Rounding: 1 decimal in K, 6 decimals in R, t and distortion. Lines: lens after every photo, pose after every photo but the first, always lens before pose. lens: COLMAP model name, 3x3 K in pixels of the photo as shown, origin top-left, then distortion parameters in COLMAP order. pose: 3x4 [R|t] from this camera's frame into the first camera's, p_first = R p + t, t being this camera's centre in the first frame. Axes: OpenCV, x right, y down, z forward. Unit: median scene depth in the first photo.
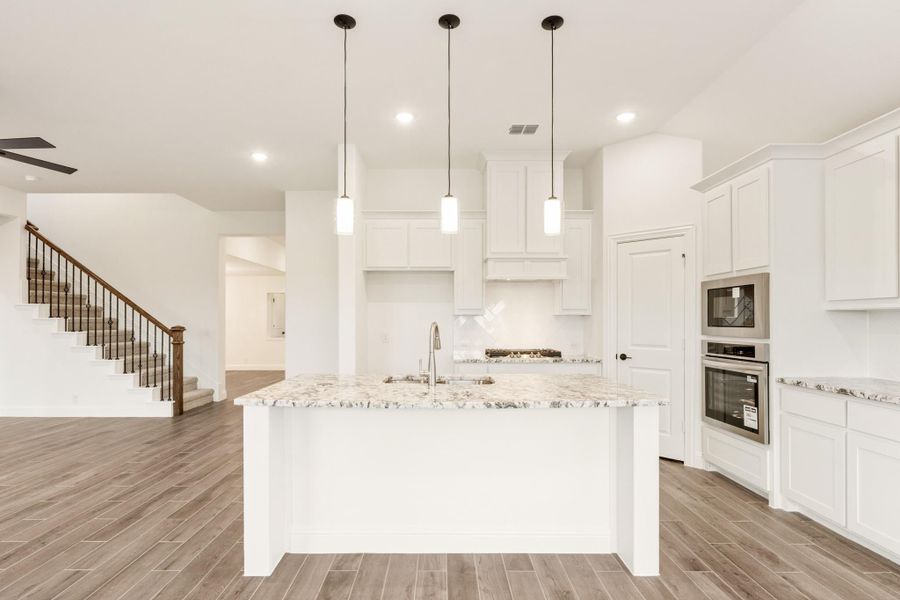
lens RADIAL K [[461.9, 0, 442.8], [0, 461.9, 317.3], [0, 0, 1]] dist [0.001089, -0.000993]
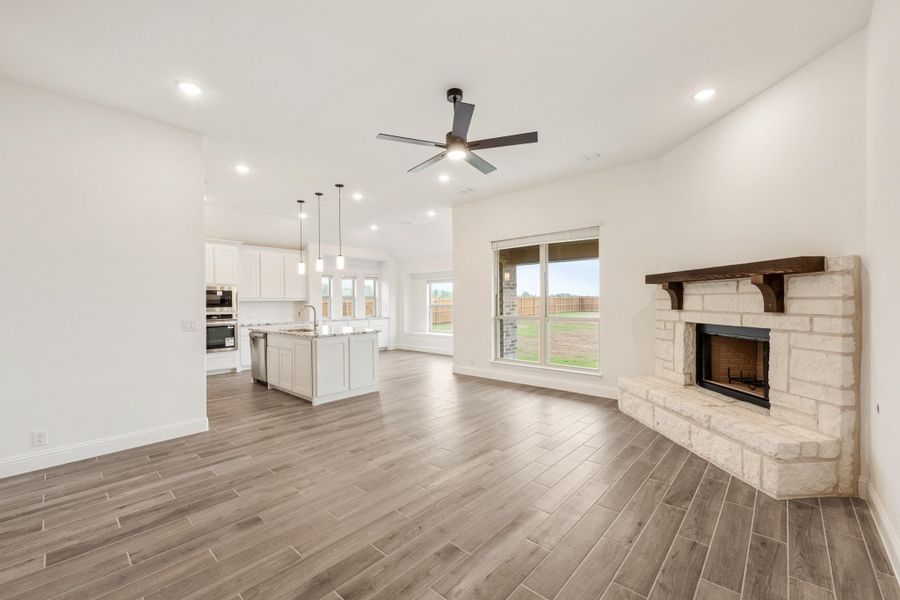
lens RADIAL K [[369.7, 0, 447.6], [0, 369.7, 302.5], [0, 0, 1]] dist [0.002263, -0.000638]
pose [[-0.739643, 0.002993, 0.672993, -1.368565], [0.003610, 0.999993, -0.000480, 0.000355], [-0.672990, 0.002075, -0.739649, 1.436252]]
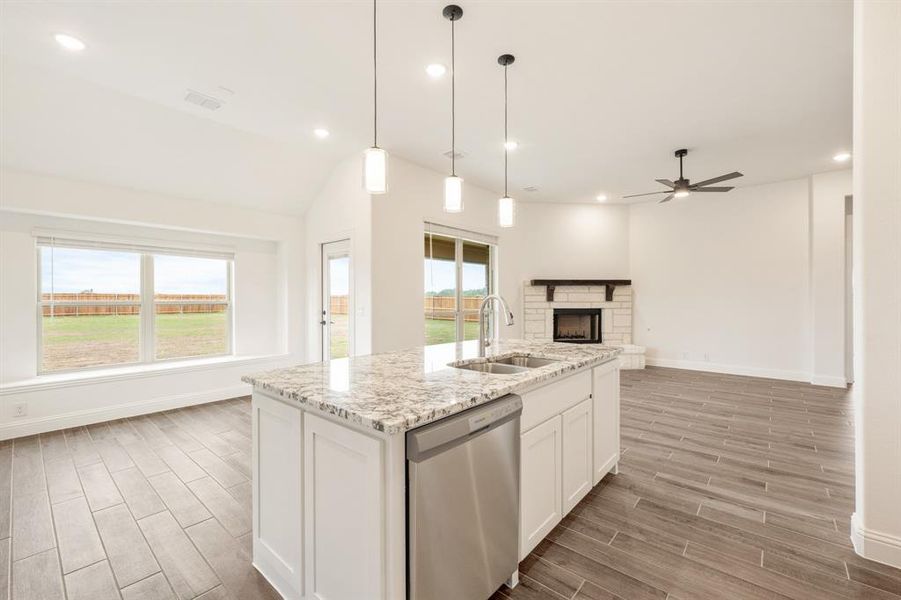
lens RADIAL K [[370.1, 0, 459.6], [0, 370.1, 302.9], [0, 0, 1]] dist [0.002263, -0.000638]
pose [[-0.650421, 0.008577, -0.759525, 0.463742], [0.006800, 0.999962, 0.005469, 0.017237], [0.759543, -0.001608, -0.650455, 1.065713]]
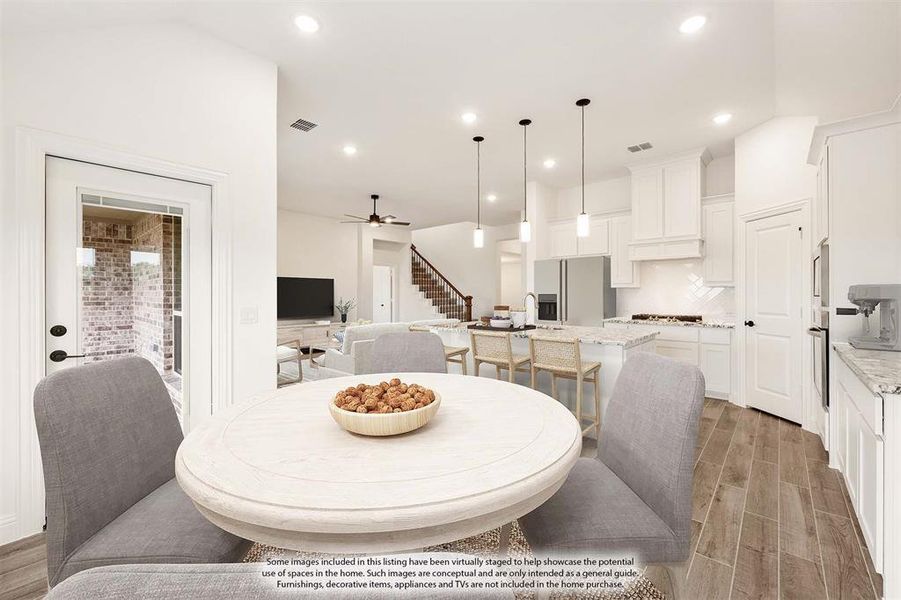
lens RADIAL K [[370.1, 0, 455.0], [0, 370.1, 295.0], [0, 0, 1]] dist [0.002263, -0.000638]
pose [[0.749964, 0.003362, -0.661470, 0.504600], [-0.000218, 0.999988, 0.004836, 0.013689], [0.661478, -0.003483, 0.749956, -0.156088]]
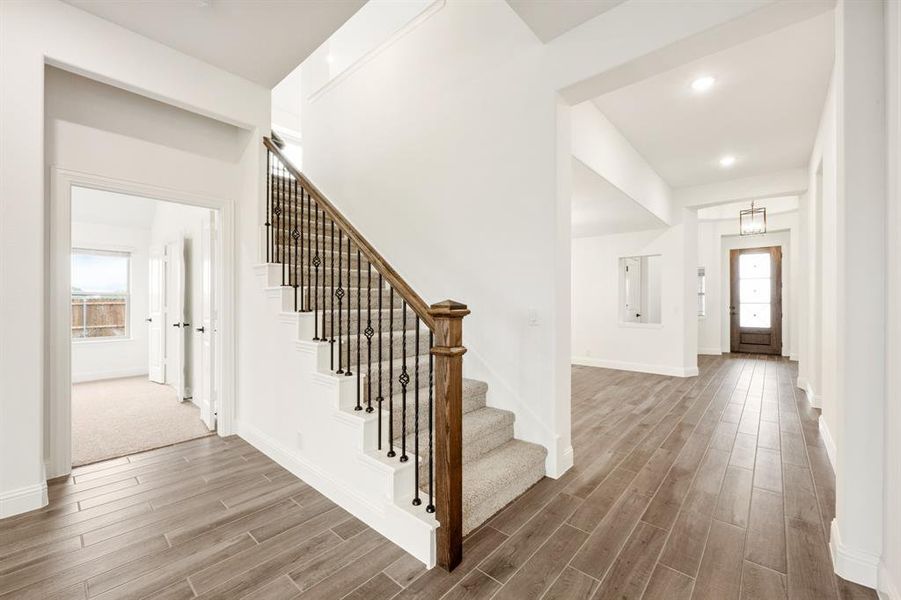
lens RADIAL K [[364.2, 0, 447.4], [0, 364.2, 298.6], [0, 0, 1]] dist [-0.001799, -0.000188]
pose [[0.745416, -0.000988, -0.666598, -0.608826], [0.001319, 0.999999, -0.000007, 0.025467], [0.666598, -0.000874, 0.745417, 1.233633]]
